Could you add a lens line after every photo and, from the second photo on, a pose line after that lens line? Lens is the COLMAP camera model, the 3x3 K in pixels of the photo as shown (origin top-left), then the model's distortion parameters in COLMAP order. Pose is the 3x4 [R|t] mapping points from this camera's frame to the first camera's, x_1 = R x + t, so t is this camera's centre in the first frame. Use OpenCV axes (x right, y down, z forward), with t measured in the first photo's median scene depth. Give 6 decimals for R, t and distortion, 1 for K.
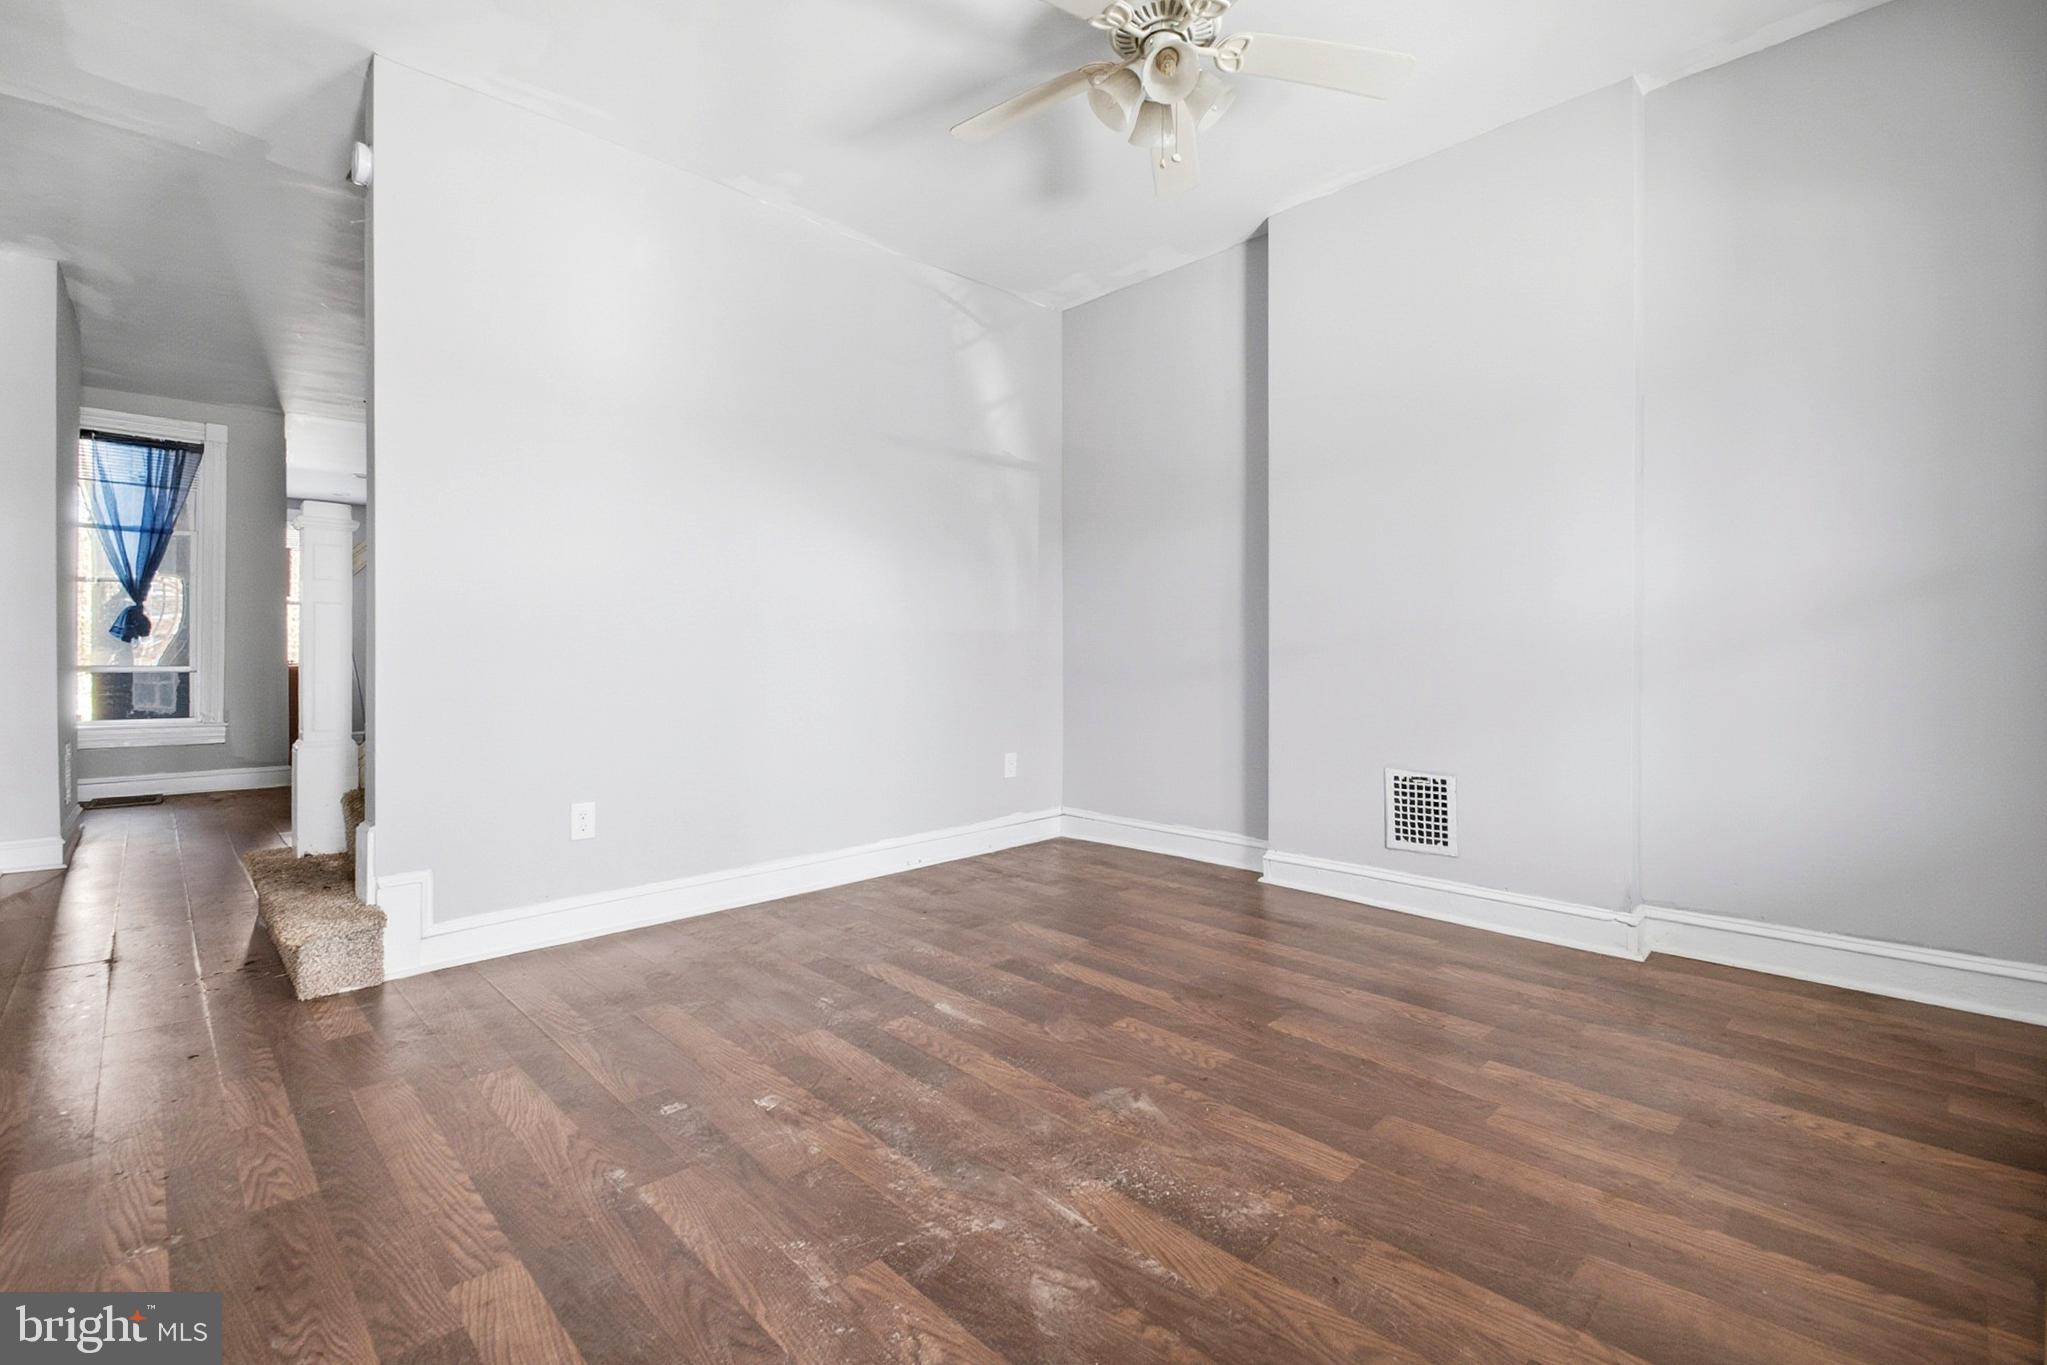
lens RADIAL K [[916.8, 0, 991.7], [0, 916.8, 658.8], [0, 0, 1]] dist [0.019983, -0.021318]
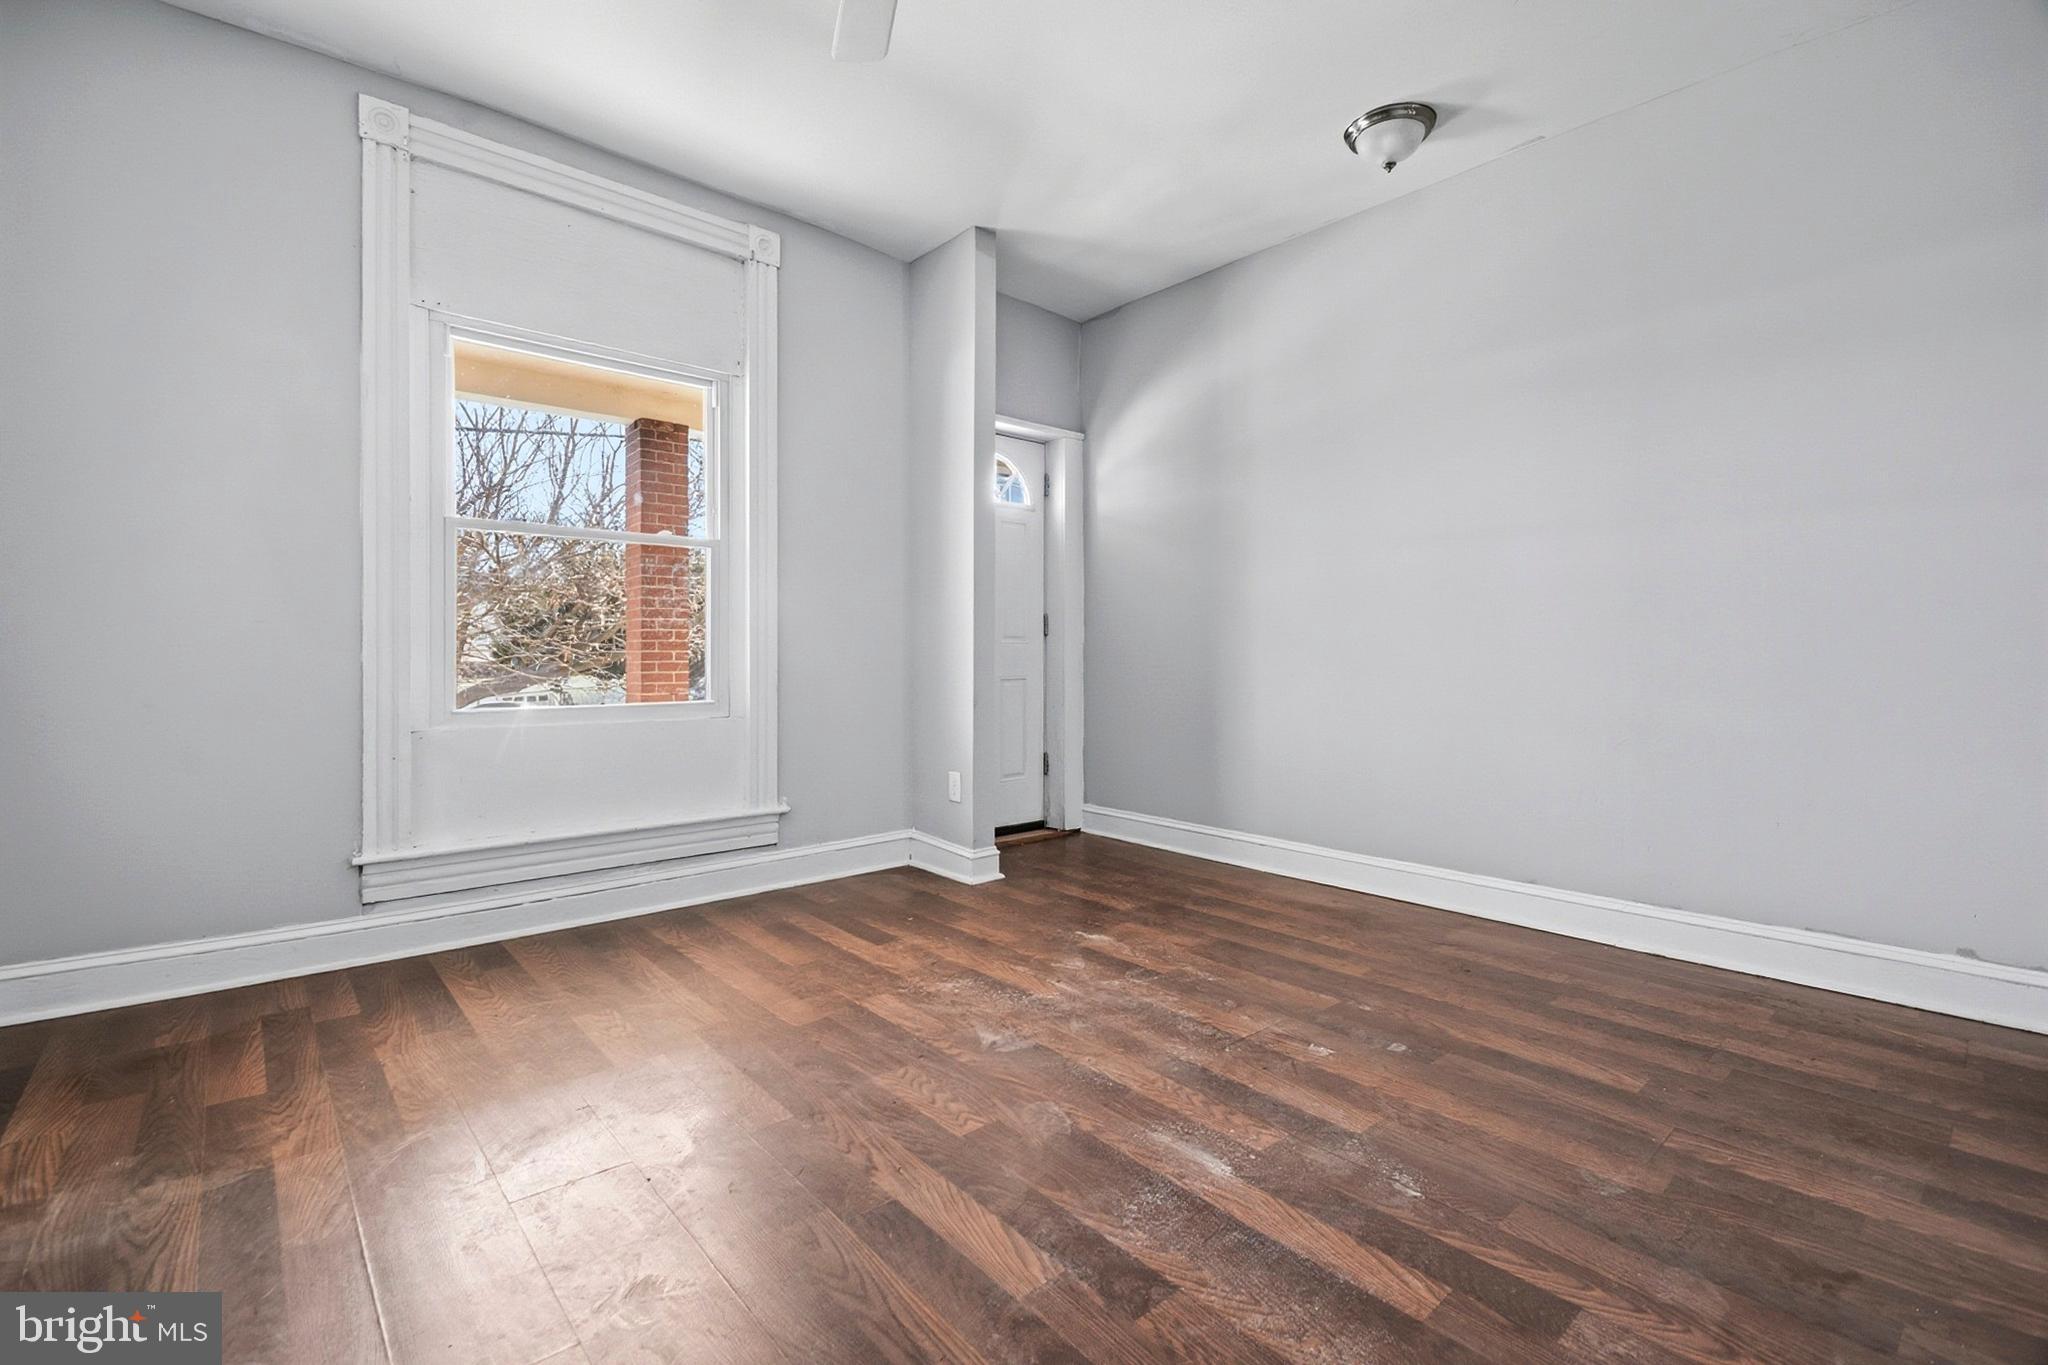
lens RADIAL K [[895.6, 0, 1019.4], [0, 895.6, 655.6], [0, 0, 1]] dist [-0.001134, -0.015231]
pose [[-0.999799, -0.001129, 0.020016, 0.101451], [-0.001038, 0.999989, 0.004536, -0.006835], [-0.020021, 0.004514, -0.999789, 2.059489]]
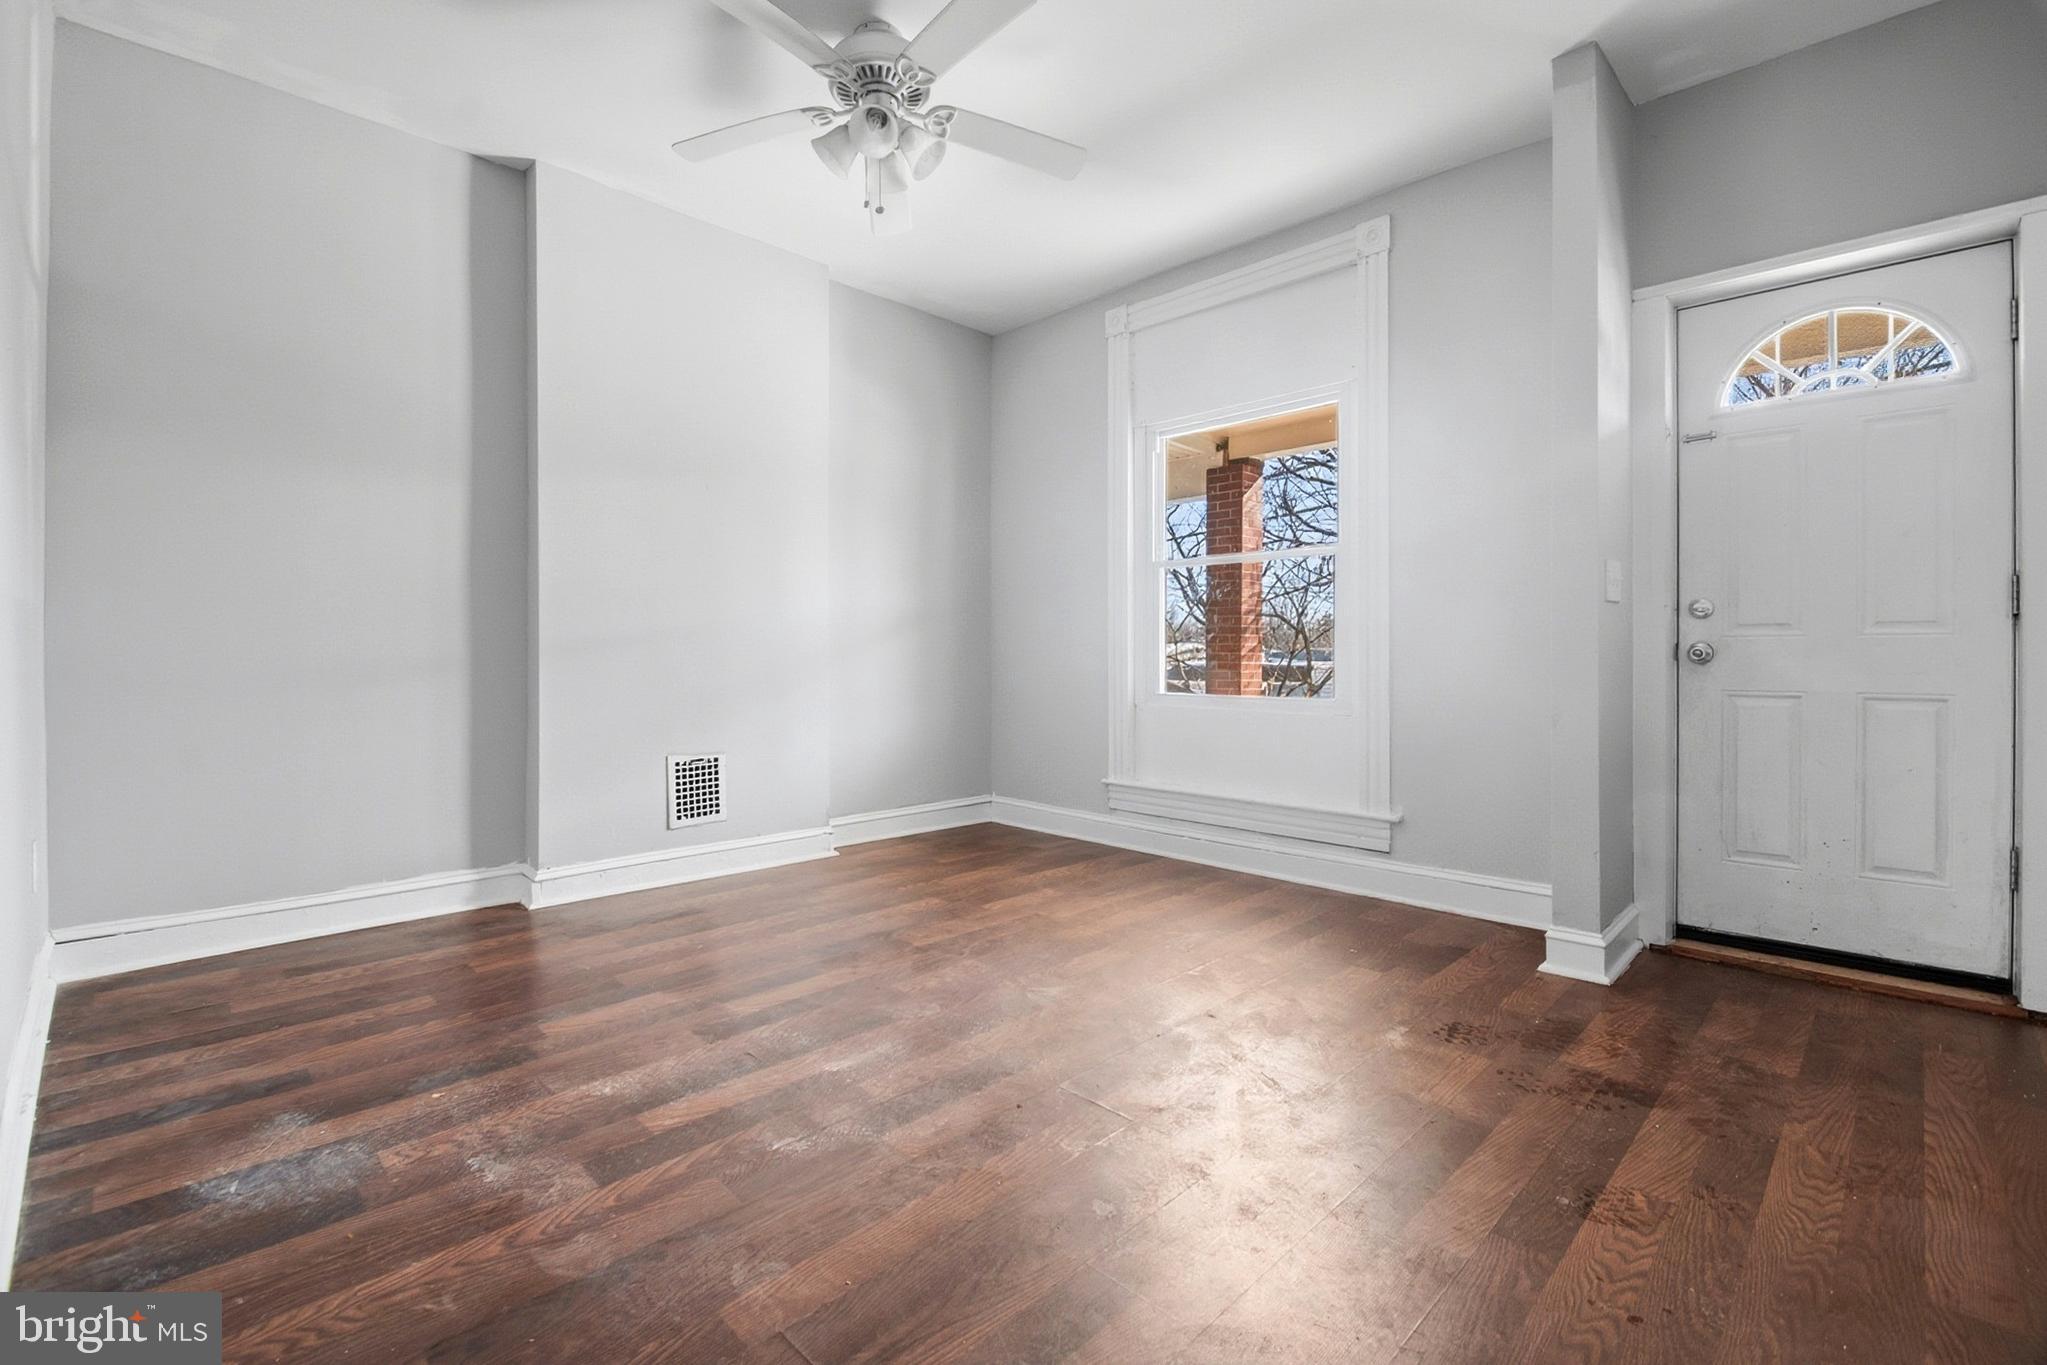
lens RADIAL K [[916.8, 0, 991.7], [0, 916.8, 658.8], [0, 0, 1]] dist [0.019983, -0.021318]
pose [[-0.030458, -0.006101, 0.999517, -1.122710], [0.001409, 0.999980, 0.006147, -0.005152], [-0.999535, 0.001595, -0.030448, 1.088702]]
